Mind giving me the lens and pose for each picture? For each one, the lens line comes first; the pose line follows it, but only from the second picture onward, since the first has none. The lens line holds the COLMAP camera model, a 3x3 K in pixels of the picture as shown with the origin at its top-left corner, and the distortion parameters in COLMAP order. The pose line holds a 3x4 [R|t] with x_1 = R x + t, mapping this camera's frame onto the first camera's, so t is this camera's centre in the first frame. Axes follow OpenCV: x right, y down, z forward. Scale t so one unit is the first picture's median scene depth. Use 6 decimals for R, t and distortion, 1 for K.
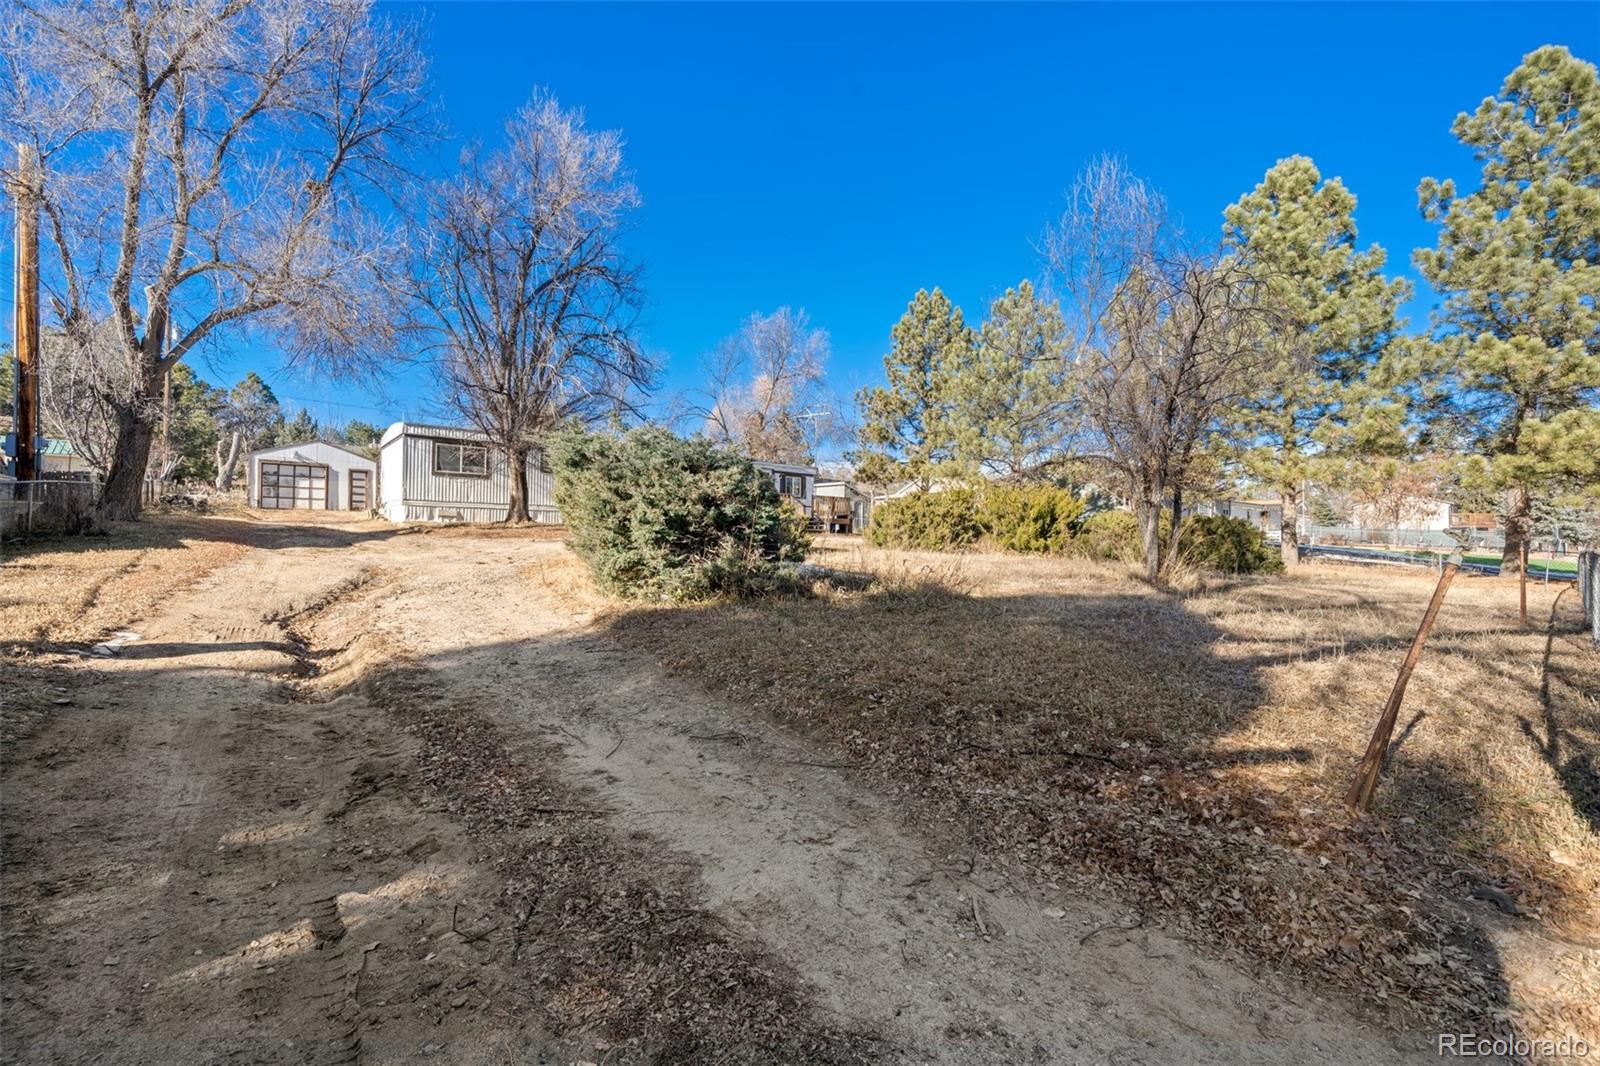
lens RADIAL K [[650.6, 0, 801.8], [0, 650.6, 533.2], [0, 0, 1]] dist [-0.002919, -0.000257]
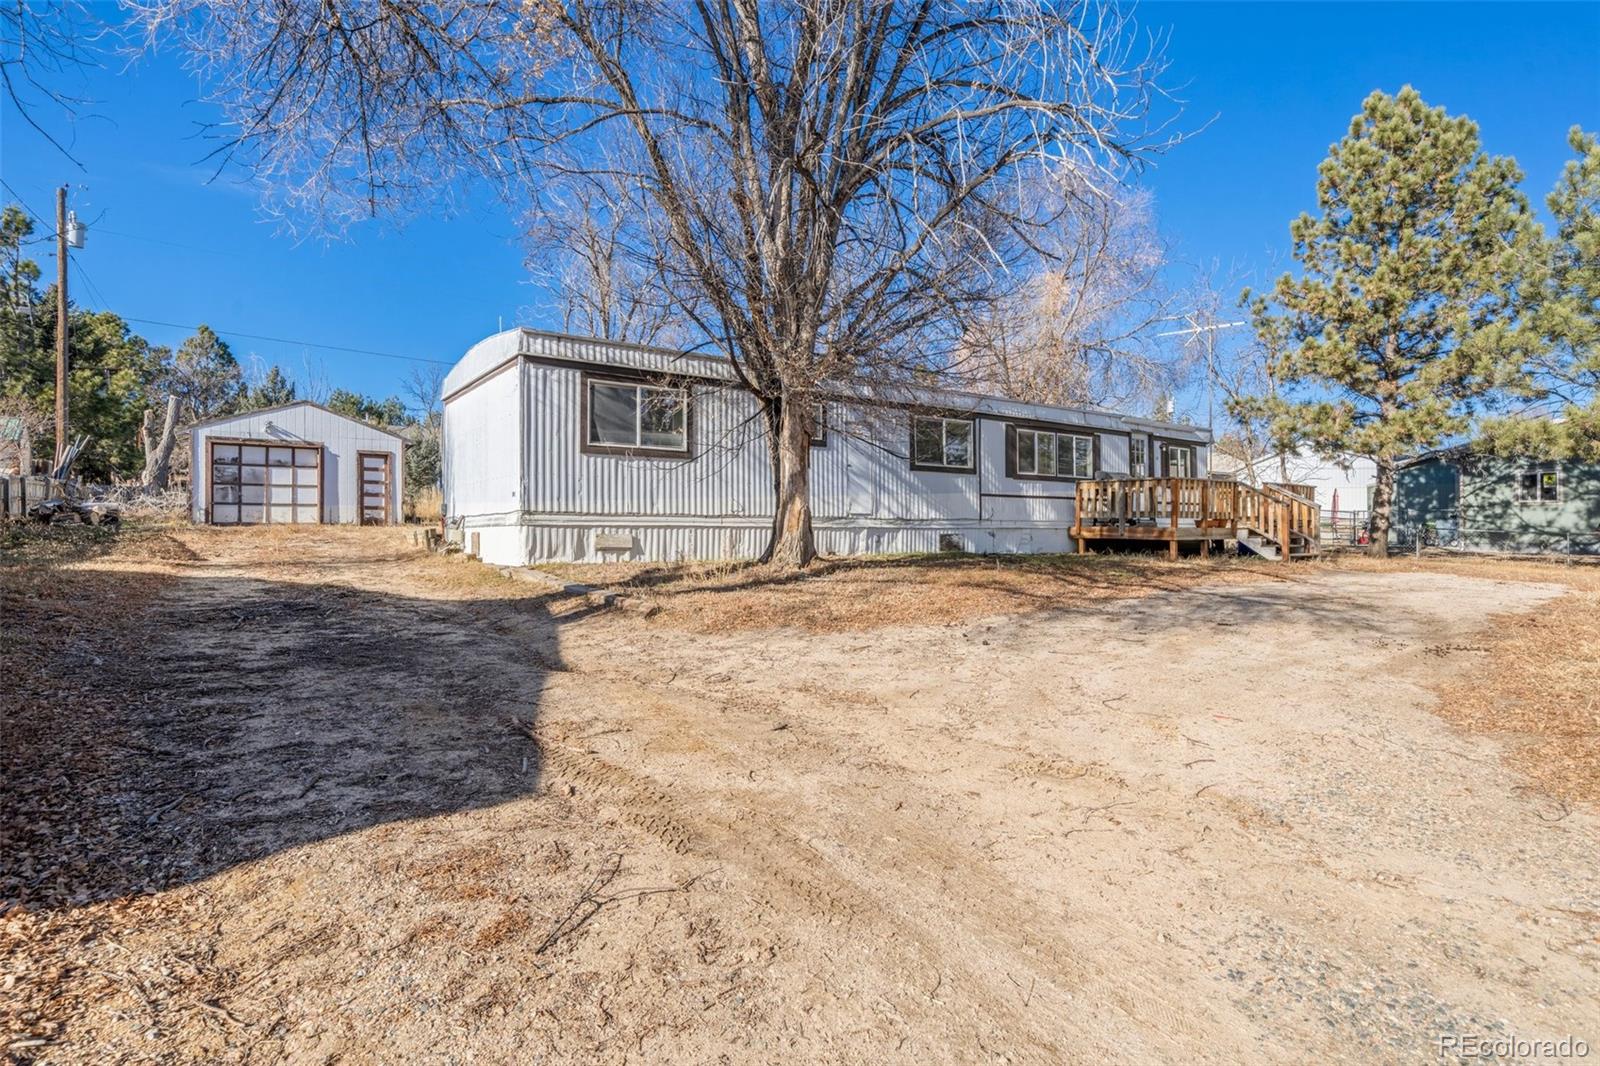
lens RADIAL K [[820.0, 0, 798.3], [0, 820.0, 527.5], [0, 0, 1]] dist [-0.000843, 0.001047]
pose [[0.996581, -0.014523, -0.081334, -0.262129], [0.014398, 0.999894, -0.002132, -0.025490], [0.081356, 0.000953, 0.996685, 0.325105]]
